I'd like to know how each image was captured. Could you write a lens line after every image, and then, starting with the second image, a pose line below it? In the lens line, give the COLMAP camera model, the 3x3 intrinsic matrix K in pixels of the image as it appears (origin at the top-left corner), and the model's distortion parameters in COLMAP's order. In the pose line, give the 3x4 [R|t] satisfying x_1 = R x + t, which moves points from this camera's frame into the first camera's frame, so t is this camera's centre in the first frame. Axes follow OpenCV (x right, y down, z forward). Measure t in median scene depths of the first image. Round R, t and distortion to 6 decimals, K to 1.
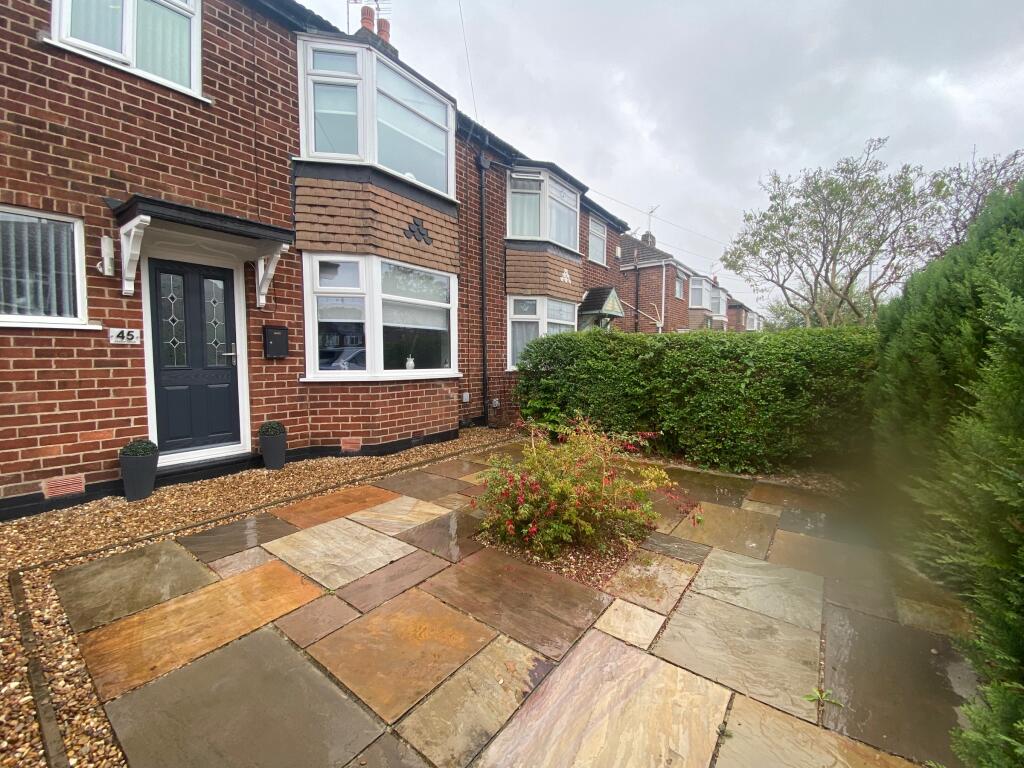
lens RADIAL K [[415.8, 0, 511.4], [0, 415.8, 381.8], [0, 0, 1]] dist [0.012501, -0.015365]
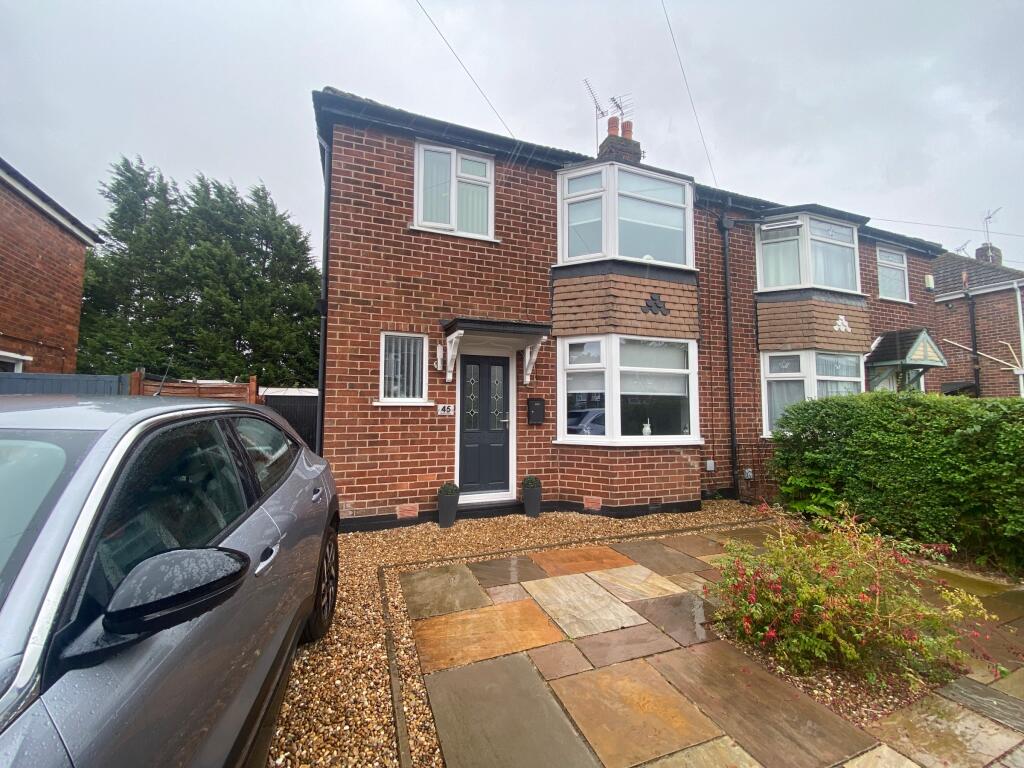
lens RADIAL K [[415.8, 0, 510.2], [0, 415.8, 376.7], [0, 0, 1]] dist [0.012501, -0.015365]
pose [[0.839052, -0.036629, -0.542817, 0.047975], [-0.038678, 0.991190, -0.126671, -0.039980], [0.542674, 0.127279, 0.830244, -0.086210]]
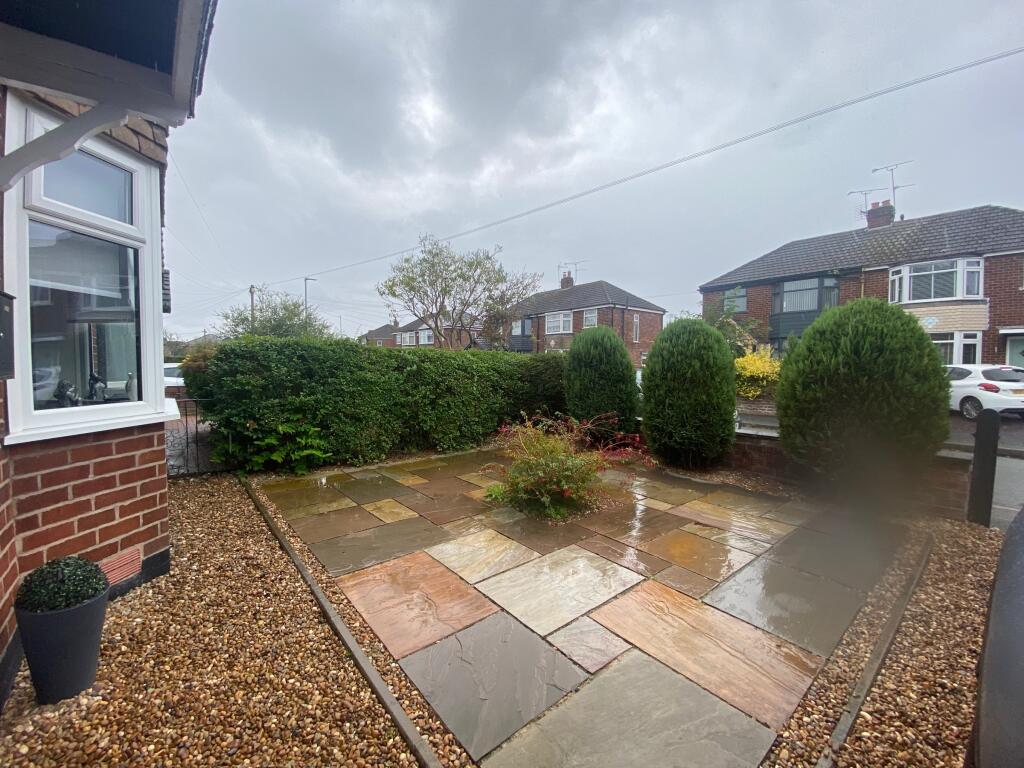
lens RADIAL K [[415.8, 0, 509.4], [0, 415.8, 384.2], [0, 0, 1]] dist [0.012501, -0.015365]
pose [[0.213993, -0.042730, 0.975900, -0.894281], [0.053139, 0.998073, 0.032048, -0.048715], [-0.975389, 0.045000, 0.215851, 0.604601]]
